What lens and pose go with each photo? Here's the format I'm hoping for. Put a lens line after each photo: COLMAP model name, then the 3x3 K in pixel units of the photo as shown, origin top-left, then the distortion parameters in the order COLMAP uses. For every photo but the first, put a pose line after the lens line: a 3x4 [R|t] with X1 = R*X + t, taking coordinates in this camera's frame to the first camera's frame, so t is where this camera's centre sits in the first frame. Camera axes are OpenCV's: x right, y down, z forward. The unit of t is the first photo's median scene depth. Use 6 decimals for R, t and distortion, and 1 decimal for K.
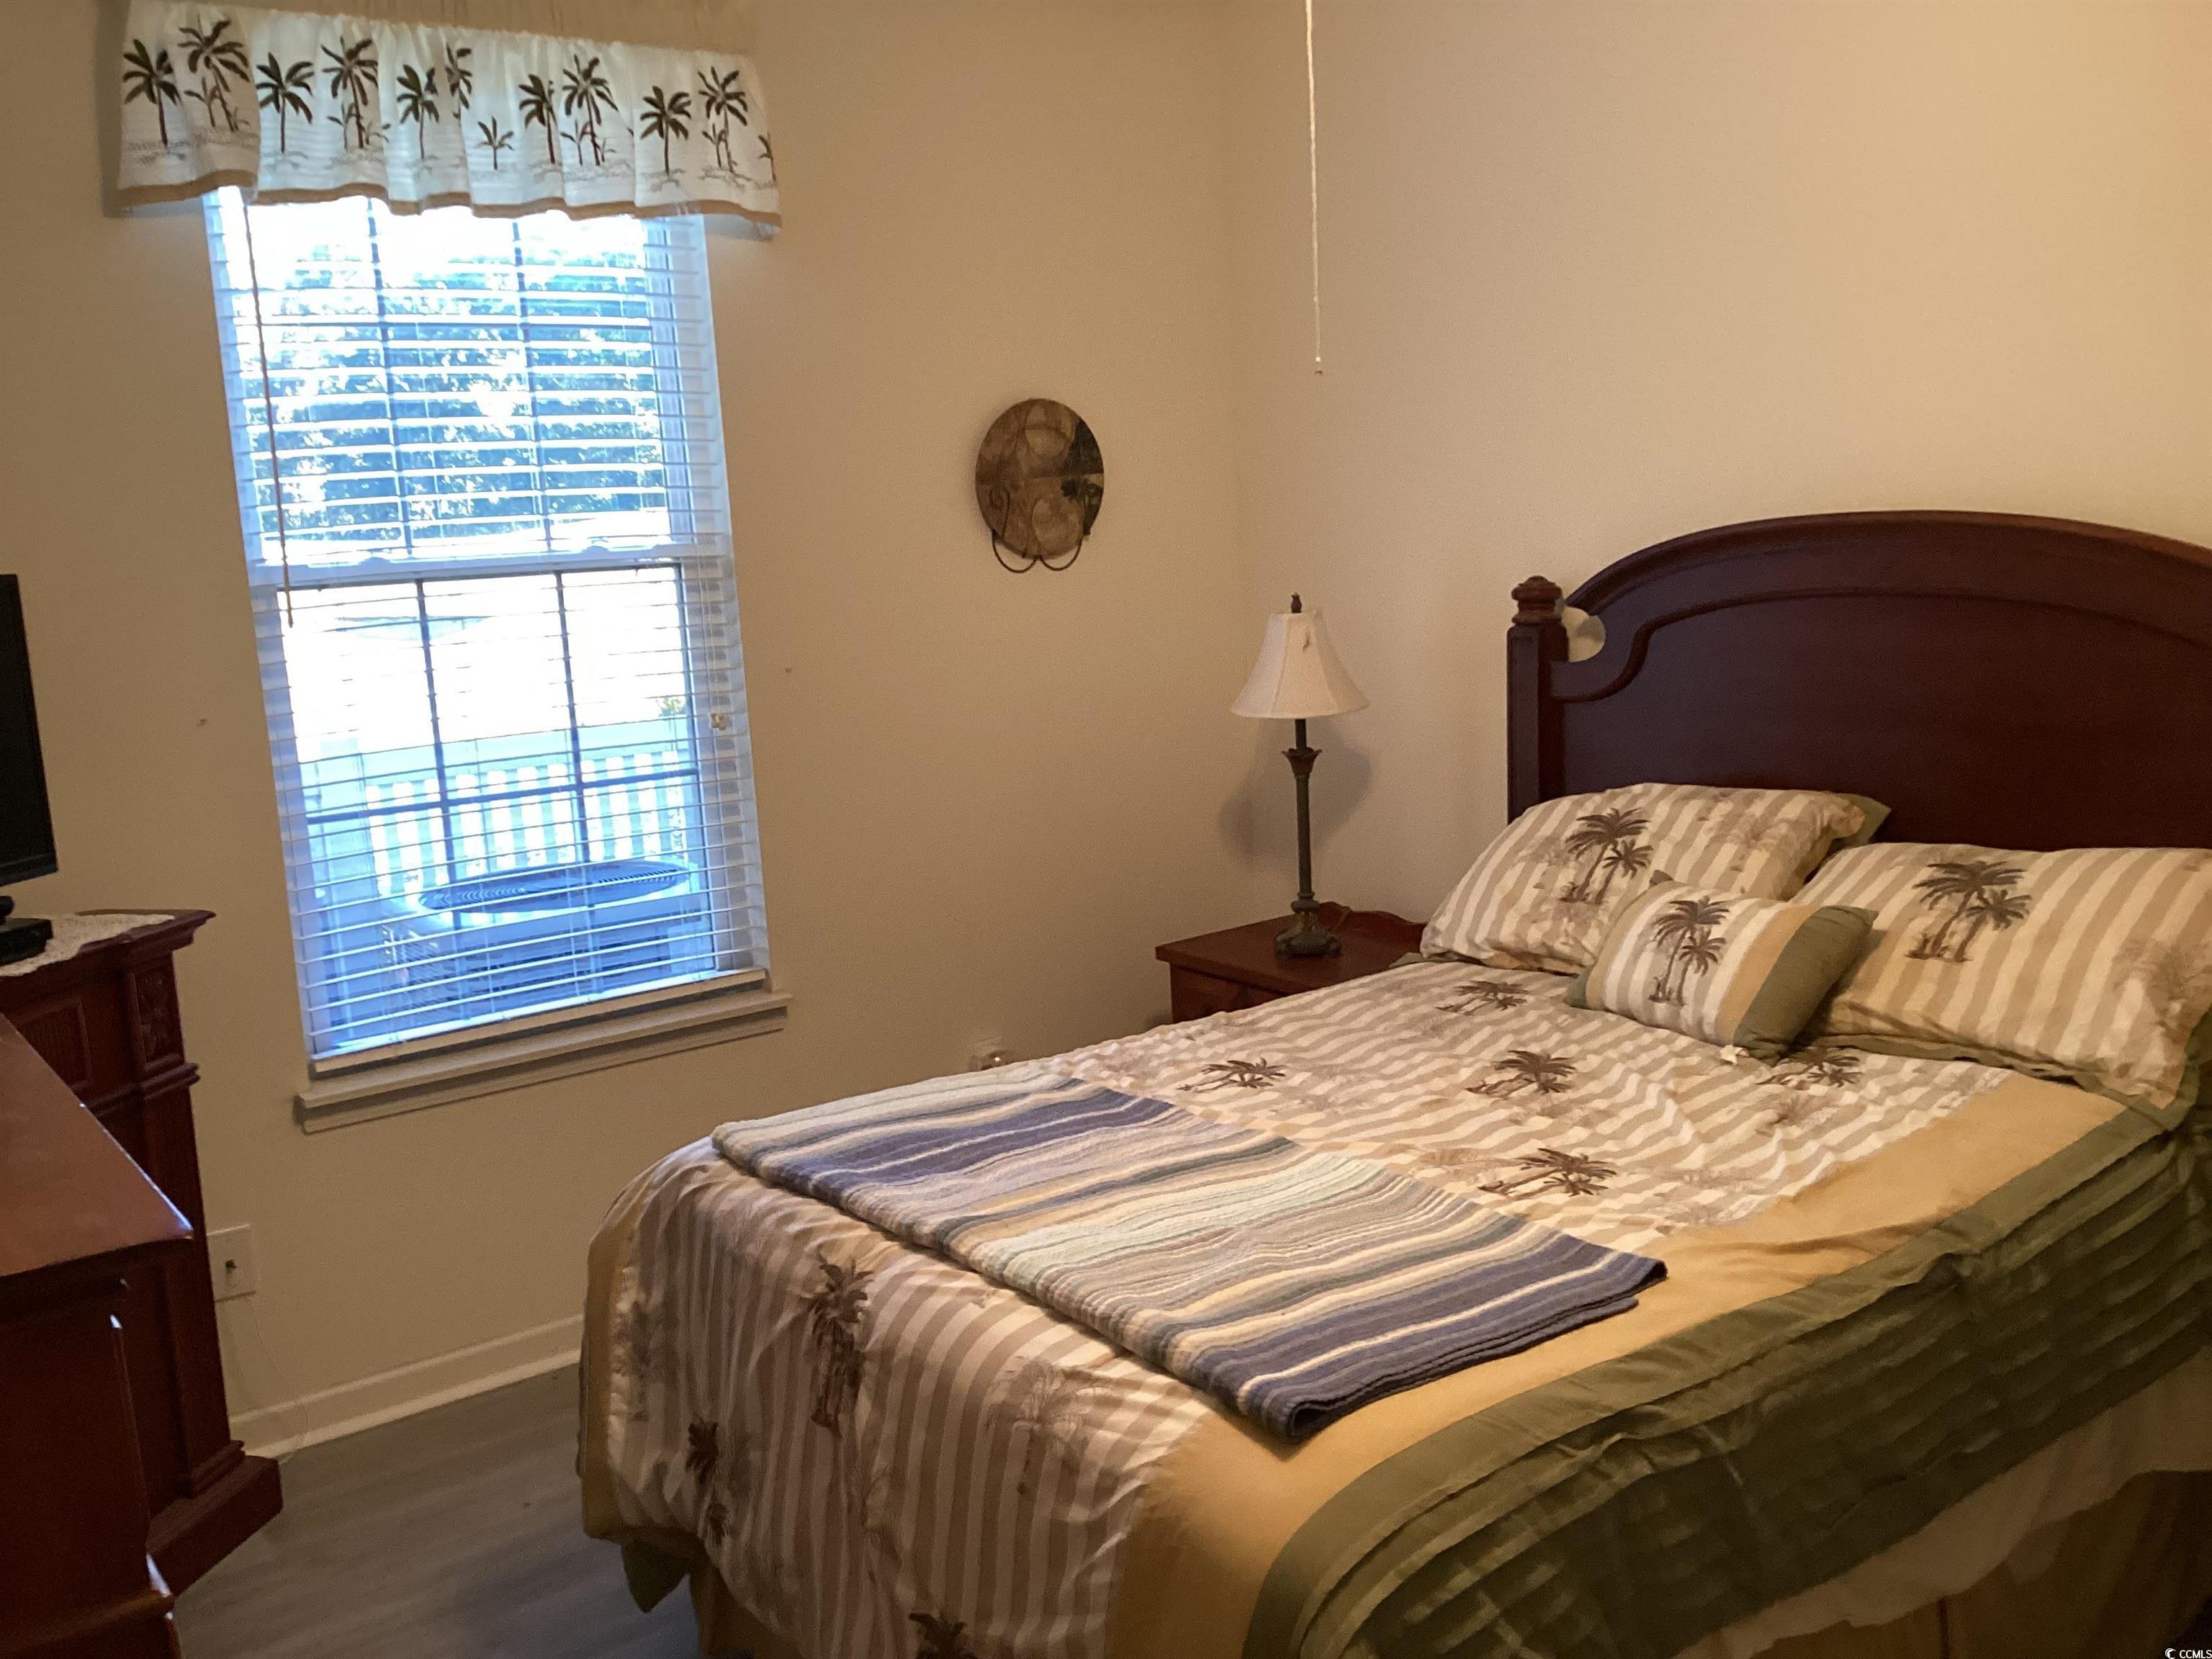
lens RADIAL K [[2027.6, 0, 1106.0], [0, 2027.6, 829.5], [0, 0, 1]] dist [0.119711, -0.229371]
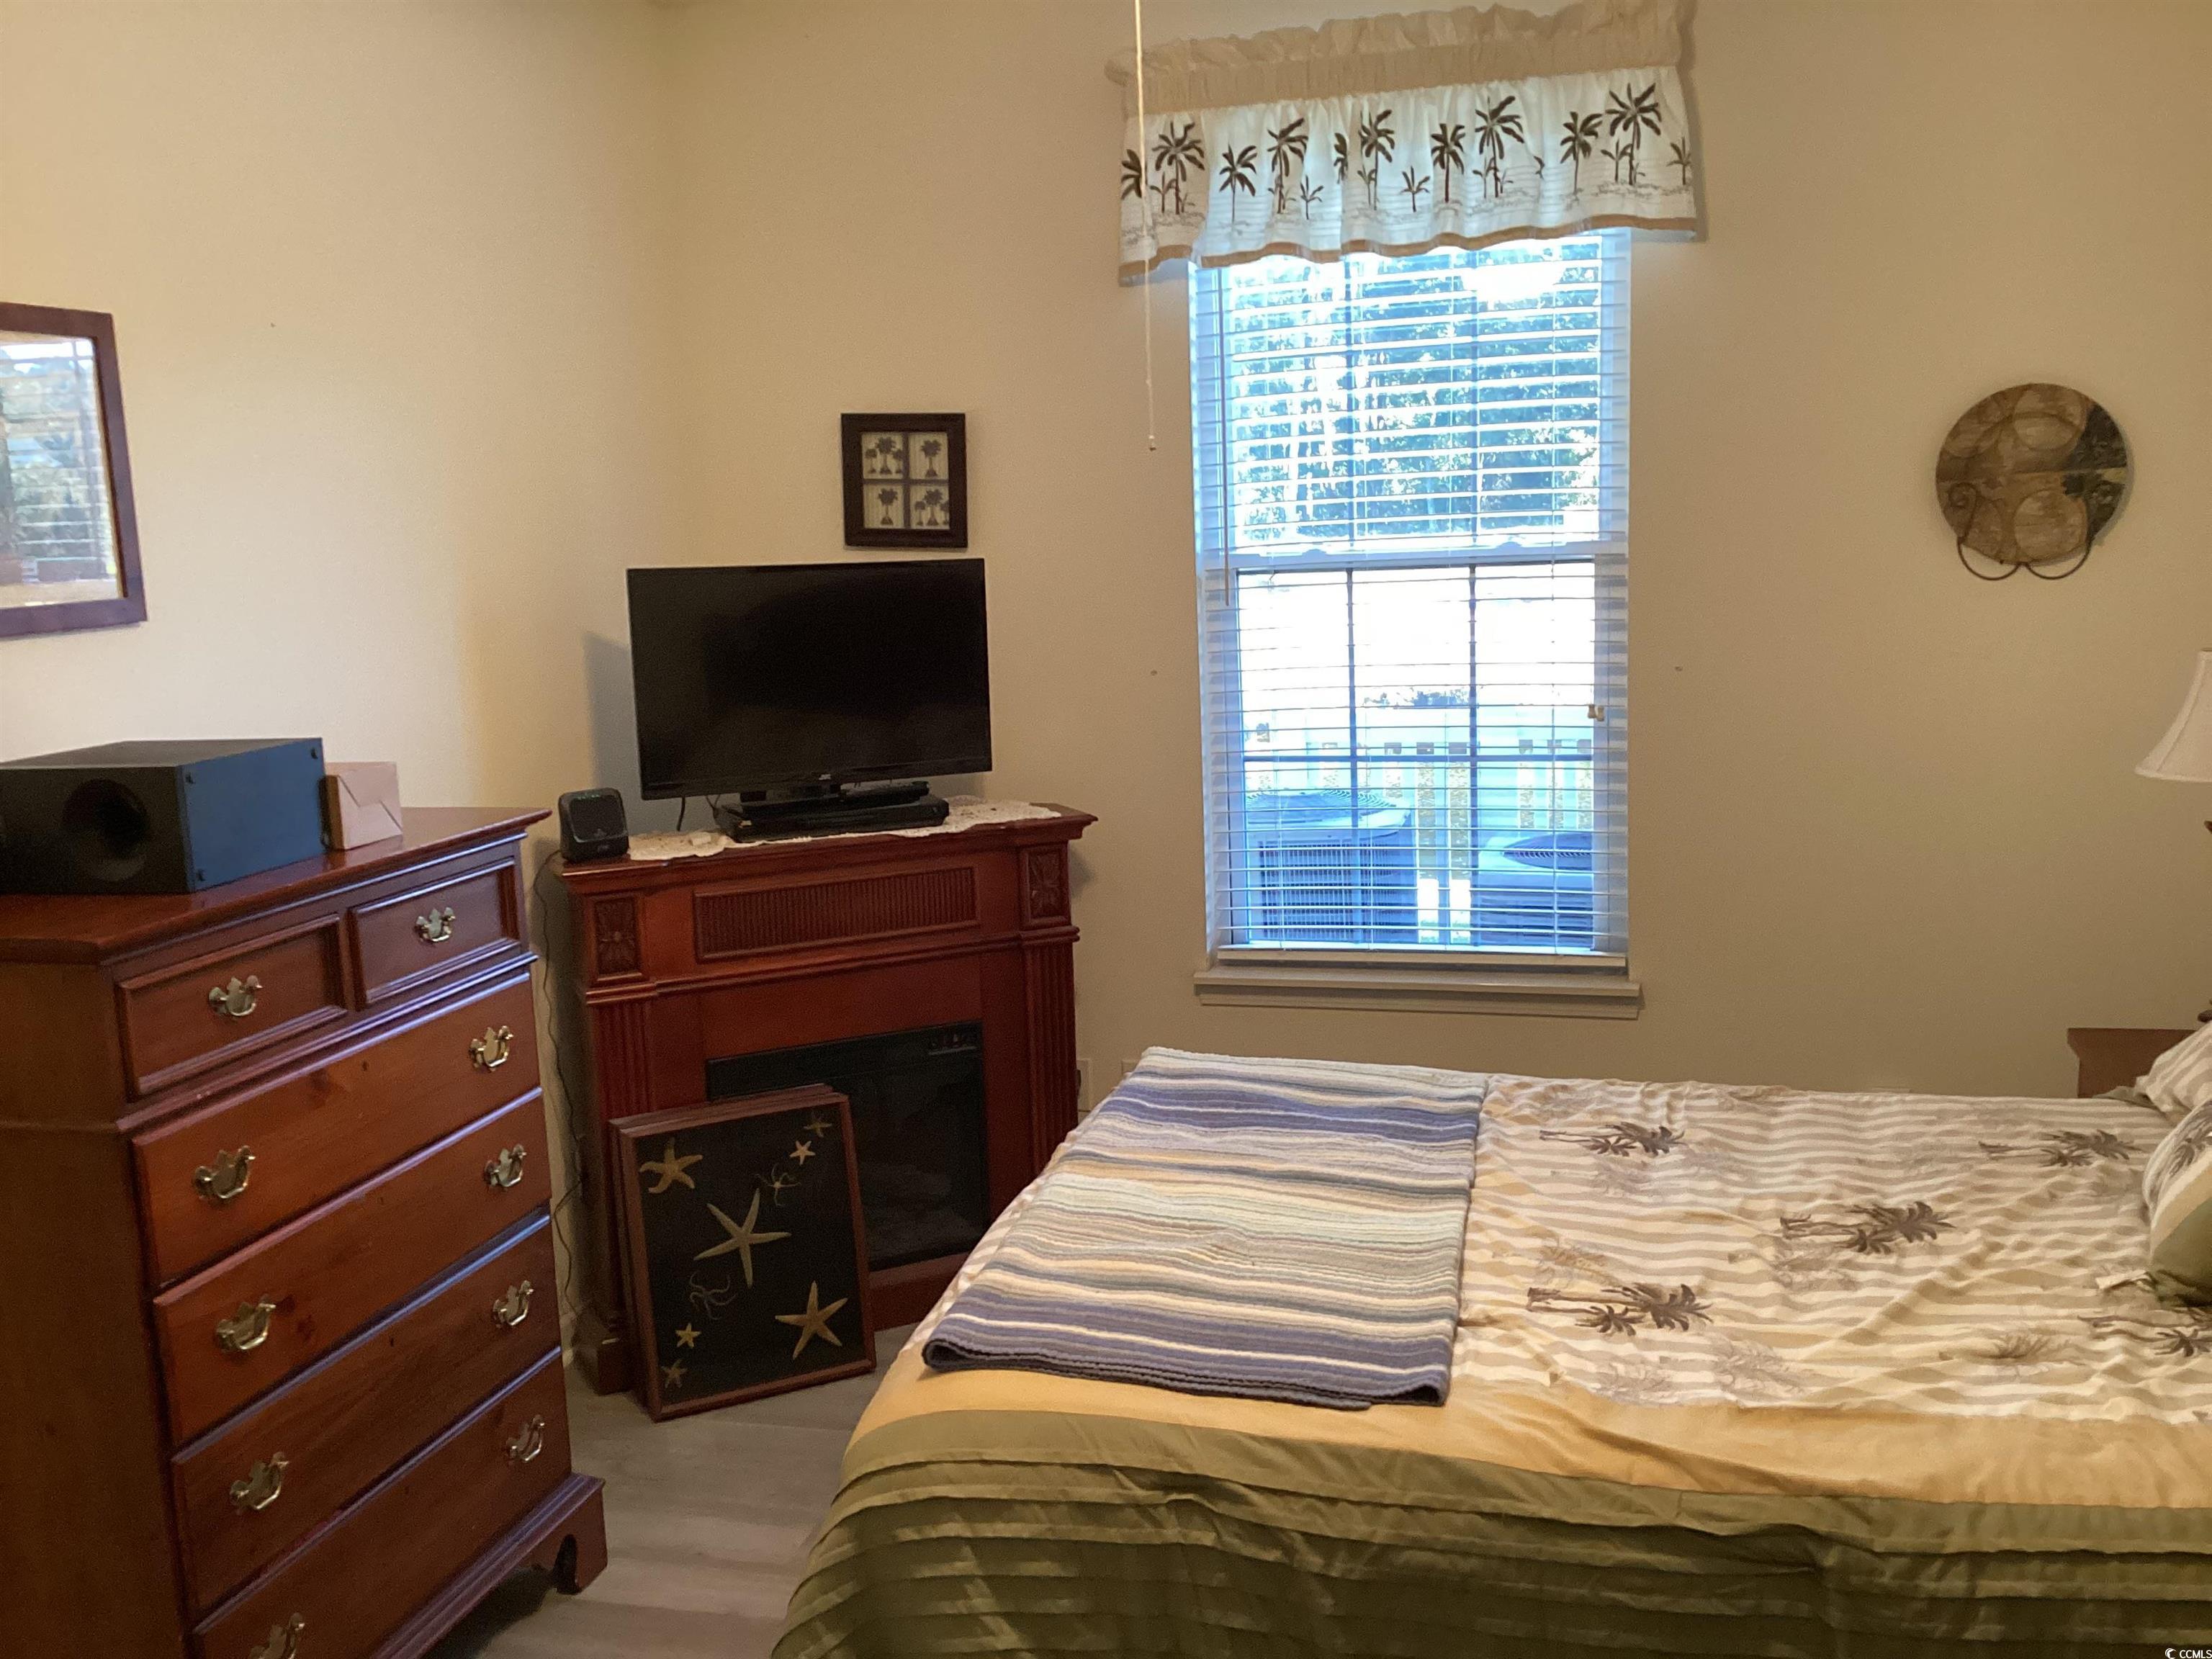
lens RADIAL K [[2027.6, 0, 1106.0], [0, 2027.6, 829.5], [0, 0, 1]] dist [0.119711, -0.229371]
pose [[0.602944, 0.149384, -0.783673, 0.601491], [-0.121781, 0.988034, 0.094644, -0.077092], [0.788434, 0.038372, 0.613921, 0.201337]]
